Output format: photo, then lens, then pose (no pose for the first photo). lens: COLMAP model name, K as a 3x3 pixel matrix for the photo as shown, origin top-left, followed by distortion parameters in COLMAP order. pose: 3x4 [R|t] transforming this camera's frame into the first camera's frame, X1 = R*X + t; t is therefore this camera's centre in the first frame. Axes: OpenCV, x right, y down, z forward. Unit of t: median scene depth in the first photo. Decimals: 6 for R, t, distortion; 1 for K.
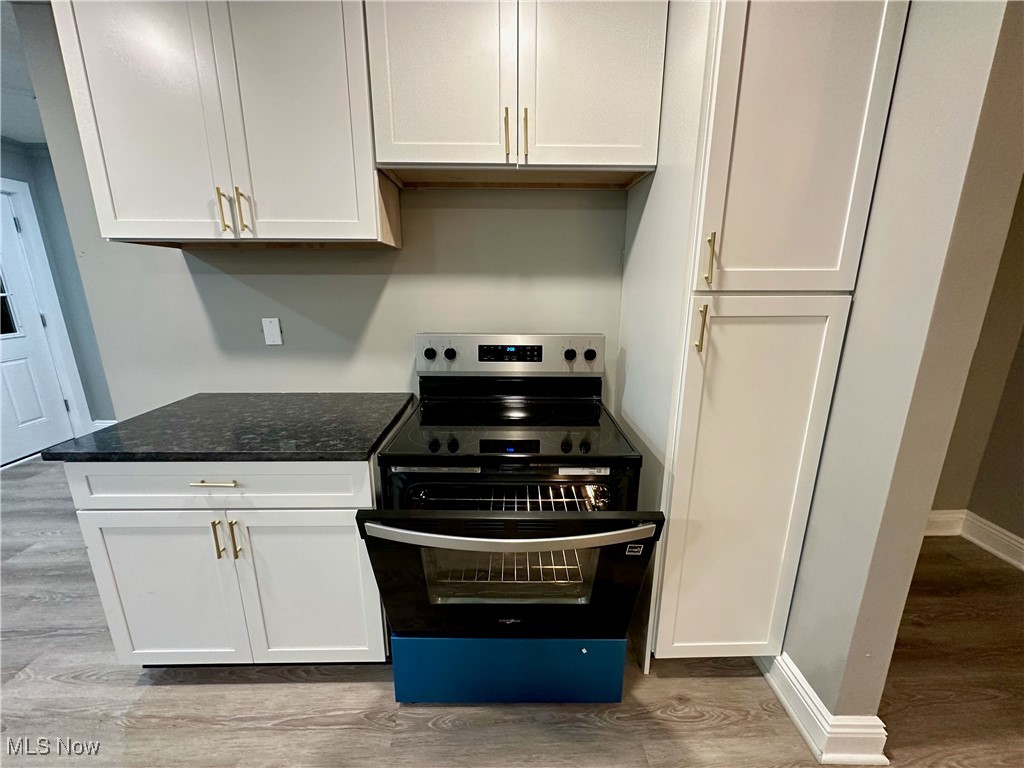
lens RADIAL K [[408.0, 0, 509.7], [0, 408.0, 381.5], [0, 0, 1]] dist [-0.001836, 0.001251]
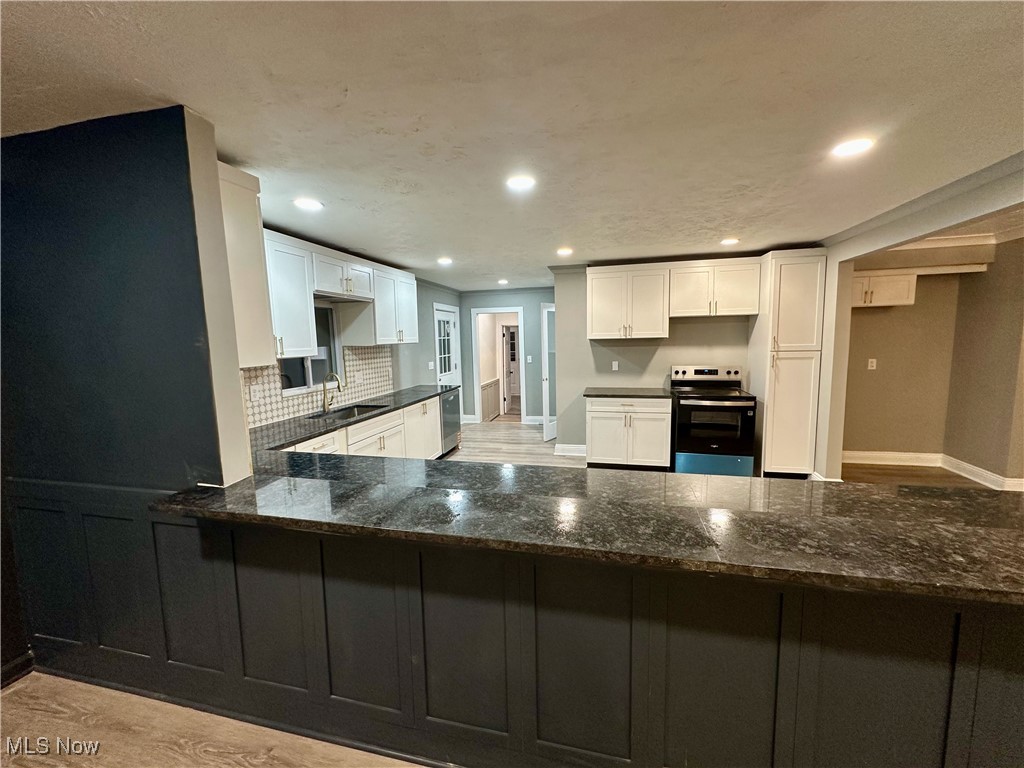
lens RADIAL K [[408.0, 0, 509.6], [0, 408.0, 381.6], [0, 0, 1]] dist [-0.001836, 0.001251]
pose [[0.967438, 0.002236, -0.253100, -0.747316], [-0.035286, 0.991388, -0.126117, 0.501836], [0.250638, 0.130941, 0.959185, -2.586372]]
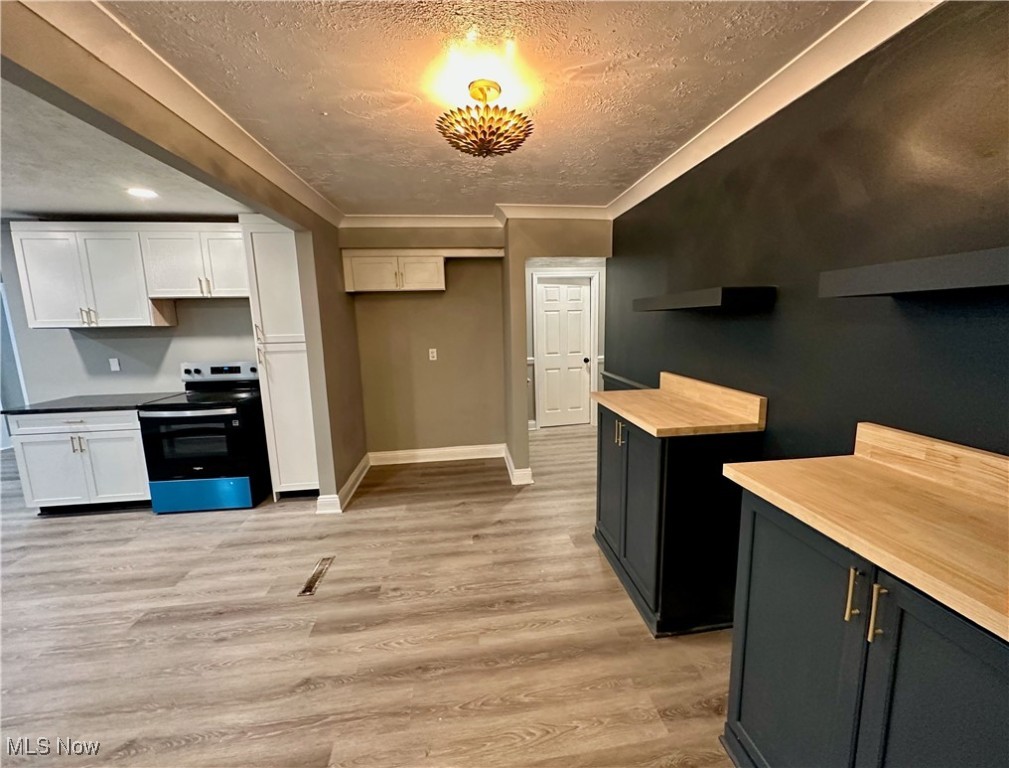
lens RADIAL K [[405.5, 0, 508.2], [0, 405.5, 381.9], [0, 0, 1]] dist [0.004161, 0.000599]
pose [[0.994425, -0.039114, 0.097919, 1.629617], [0.048137, 0.994636, -0.091551, 0.339605], [-0.093813, 0.095754, 0.990974, -1.688994]]
